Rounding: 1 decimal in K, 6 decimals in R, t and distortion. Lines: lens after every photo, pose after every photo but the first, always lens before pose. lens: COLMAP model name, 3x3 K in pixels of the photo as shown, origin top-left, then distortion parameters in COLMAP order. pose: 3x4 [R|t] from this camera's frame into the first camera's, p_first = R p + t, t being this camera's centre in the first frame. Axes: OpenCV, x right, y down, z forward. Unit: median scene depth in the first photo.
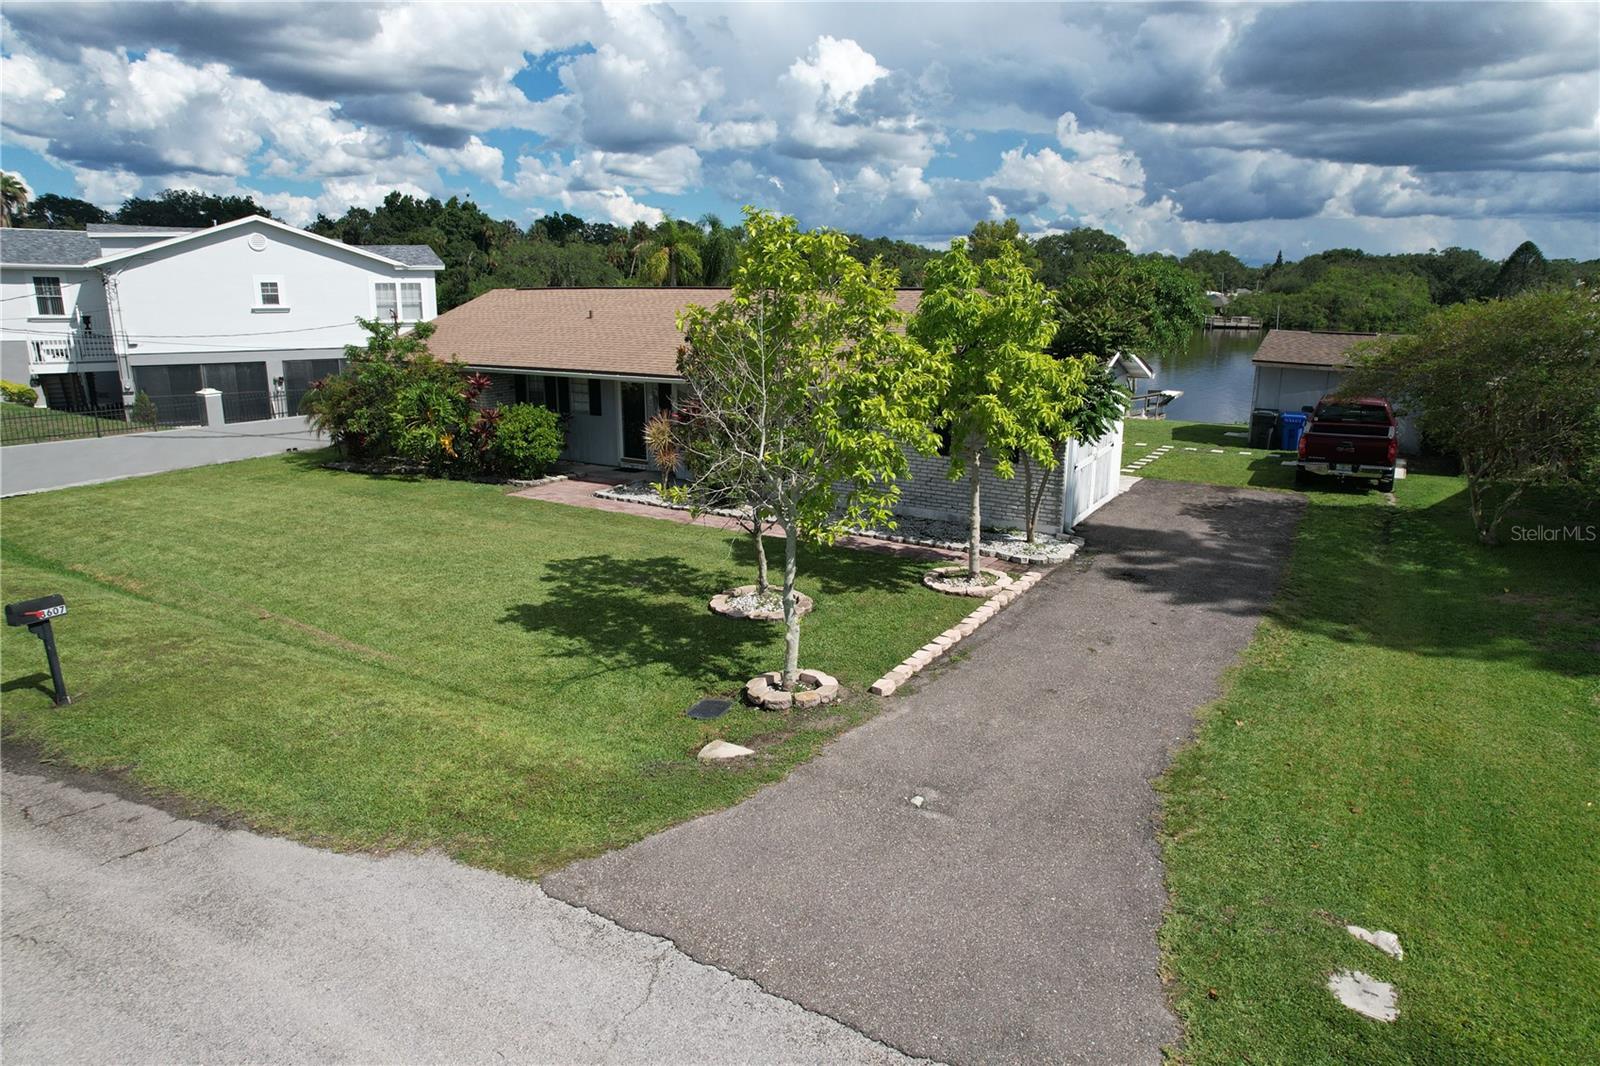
lens RADIAL K [[1023.4, 0, 800.6], [0, 1023.4, 530.7], [0, 0, 1]] dist [-0.076893, 0.065336]
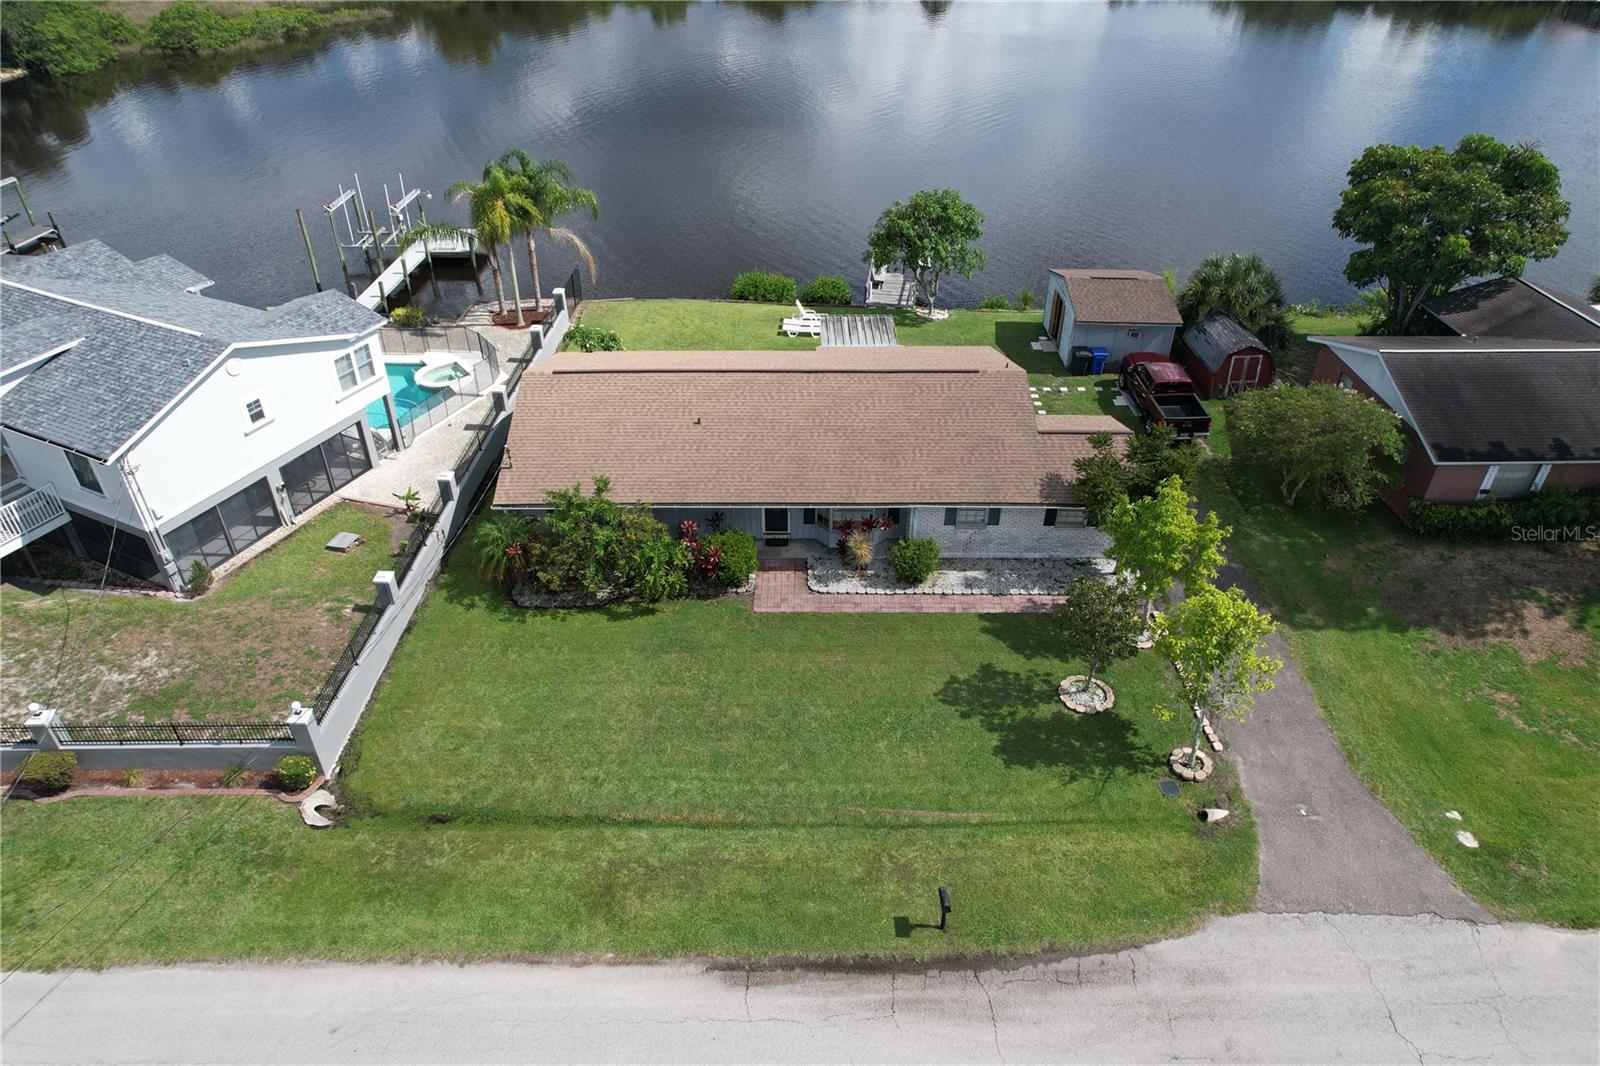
lens RADIAL K [[1023.4, 0, 797.3], [0, 1023.4, 531.5], [0, 0, 1]] dist [-0.076893, 0.065336]
pose [[0.853461, -0.302548, 0.424346, -1.142643], [0.125497, 0.909587, 0.396108, -0.966238], [-0.505821, -0.284808, 0.814266, -0.166727]]
